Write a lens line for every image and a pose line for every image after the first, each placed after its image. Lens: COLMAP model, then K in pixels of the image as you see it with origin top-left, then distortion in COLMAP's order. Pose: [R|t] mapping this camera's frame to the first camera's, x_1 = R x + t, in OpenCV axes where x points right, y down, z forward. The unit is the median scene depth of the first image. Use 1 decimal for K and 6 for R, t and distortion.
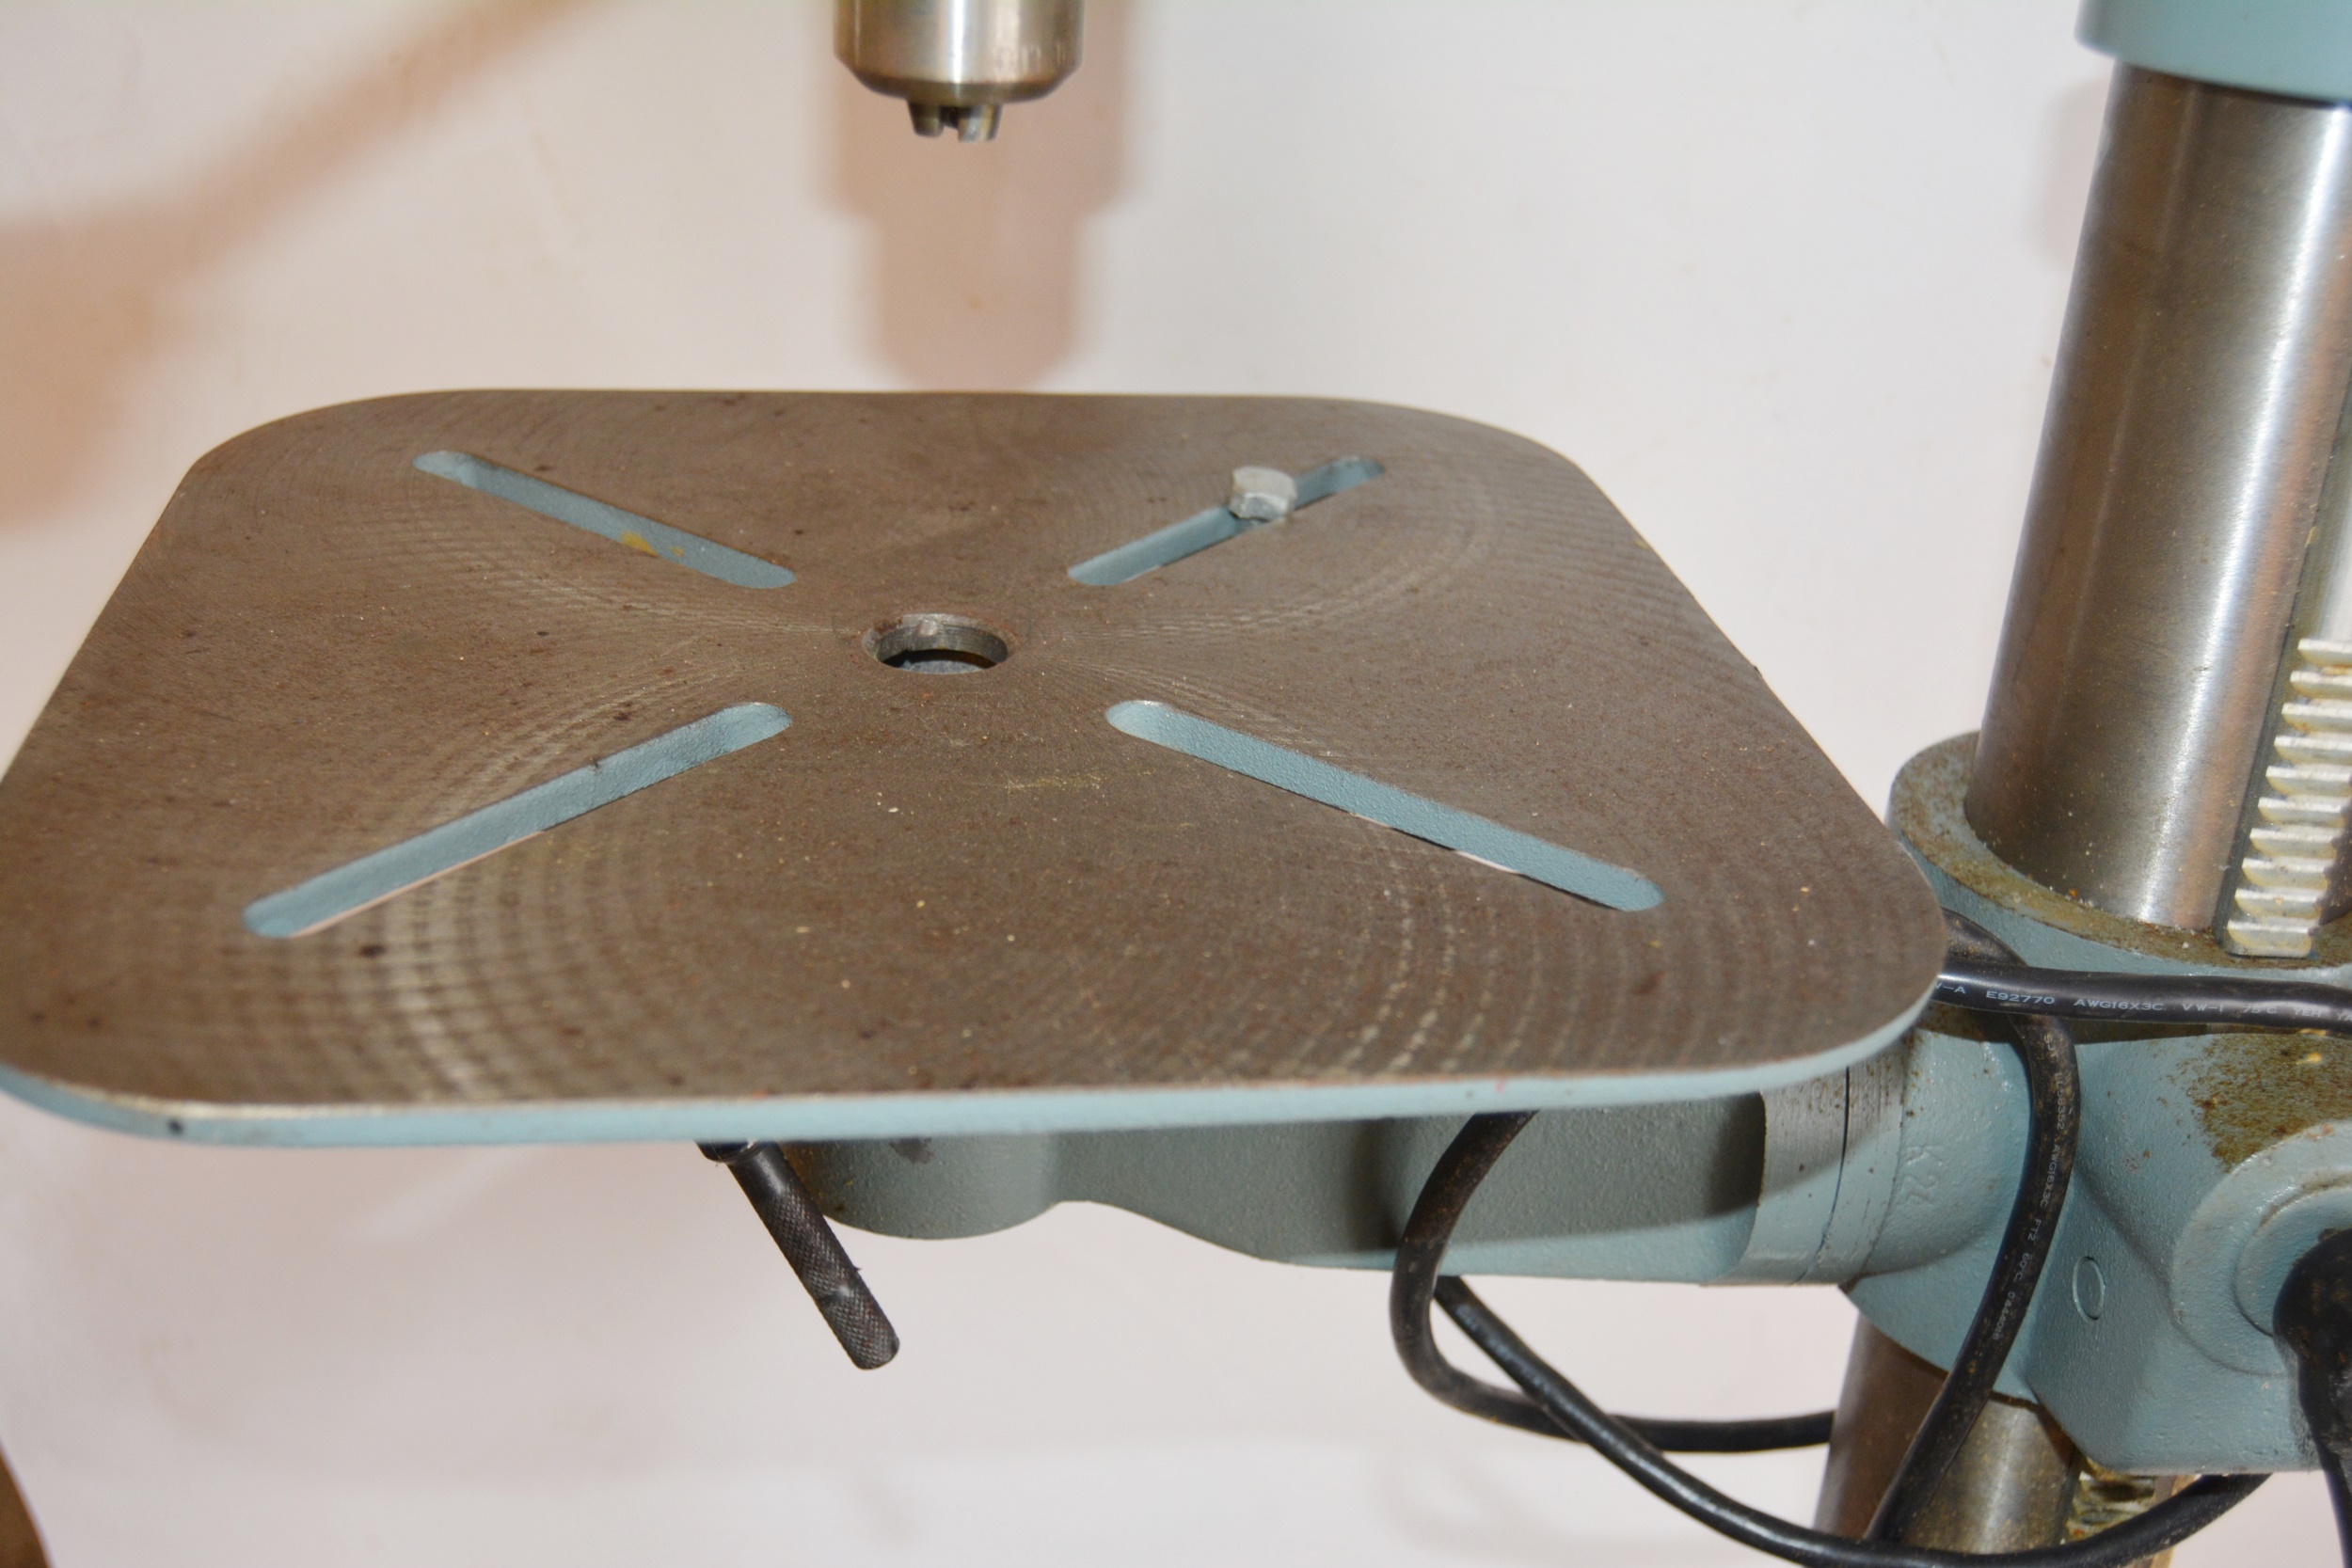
lens RADIAL K [[2531.1, 0, 1229.3], [0, 2531.1, 791.3], [0, 0, 1]] dist [-0.072840, 0.000000]
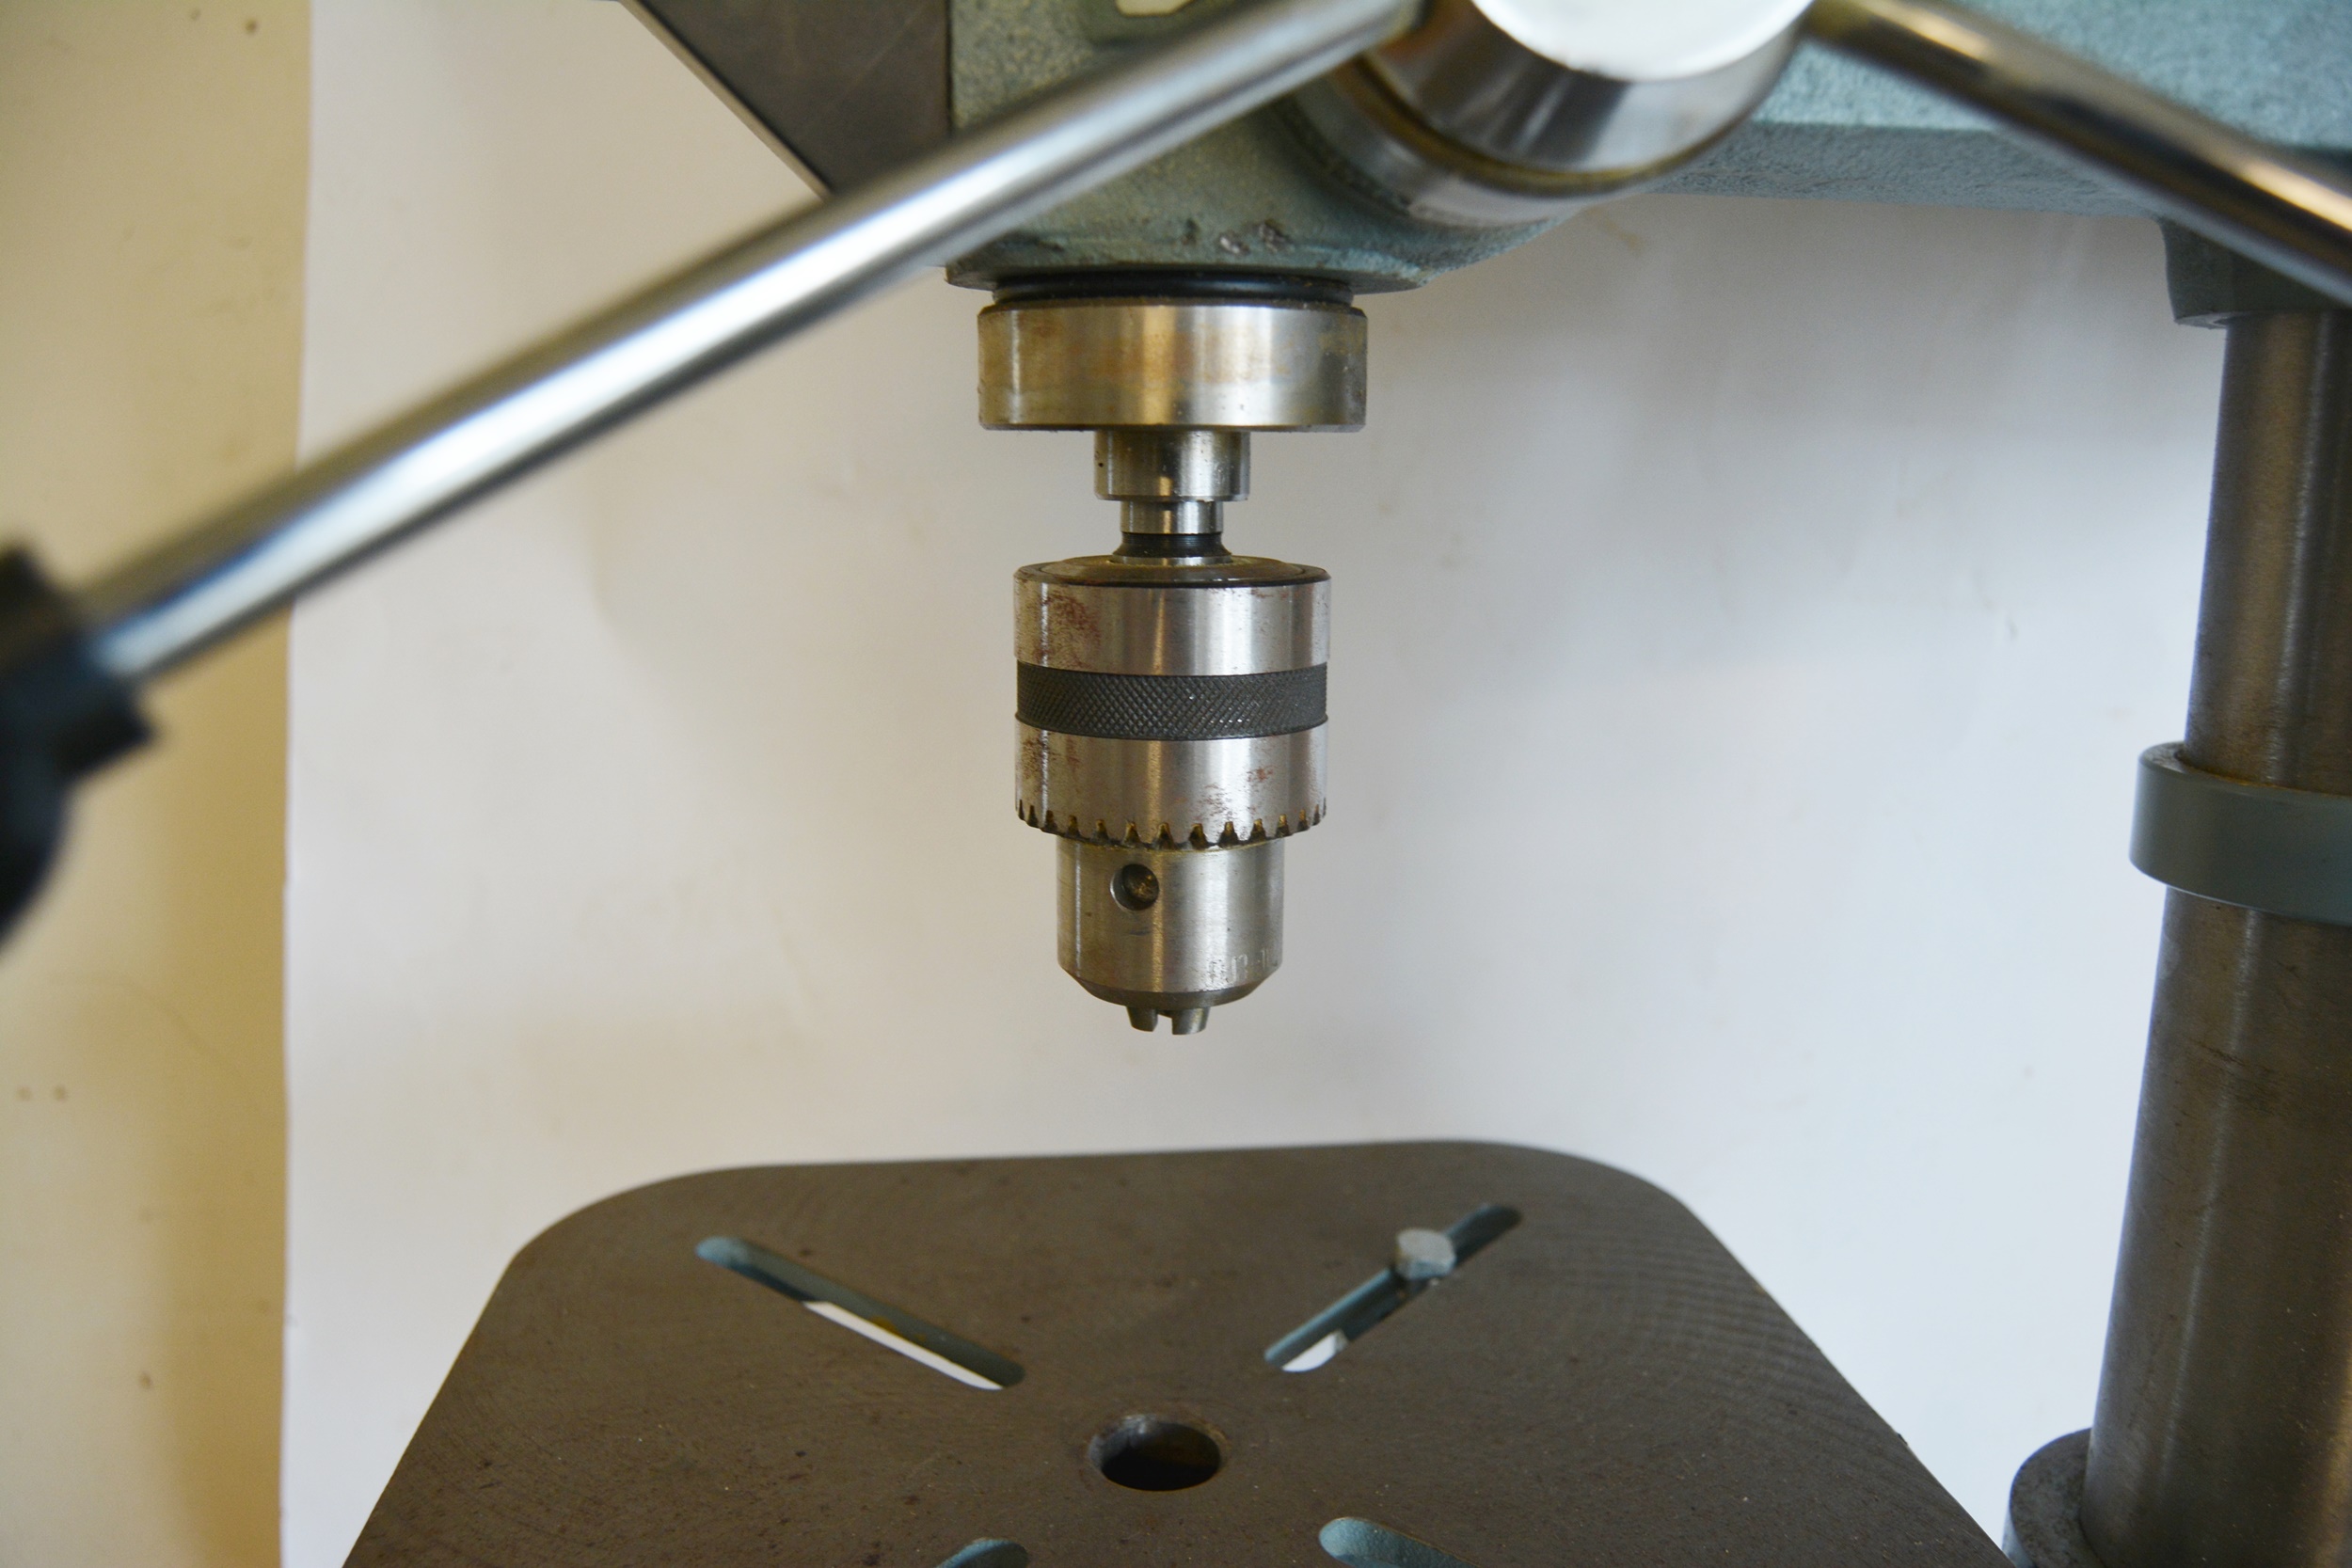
lens RADIAL K [[1761.5, 0, 1224.9], [0, 1761.5, 825.7], [0, 0, 1]] dist [-0.092625, 0.012145]
pose [[0.998219, -0.045697, -0.038349, -0.043036], [0.035348, 0.970909, -0.236827, -0.138340], [0.048056, 0.235050, 0.970795, 0.197136]]
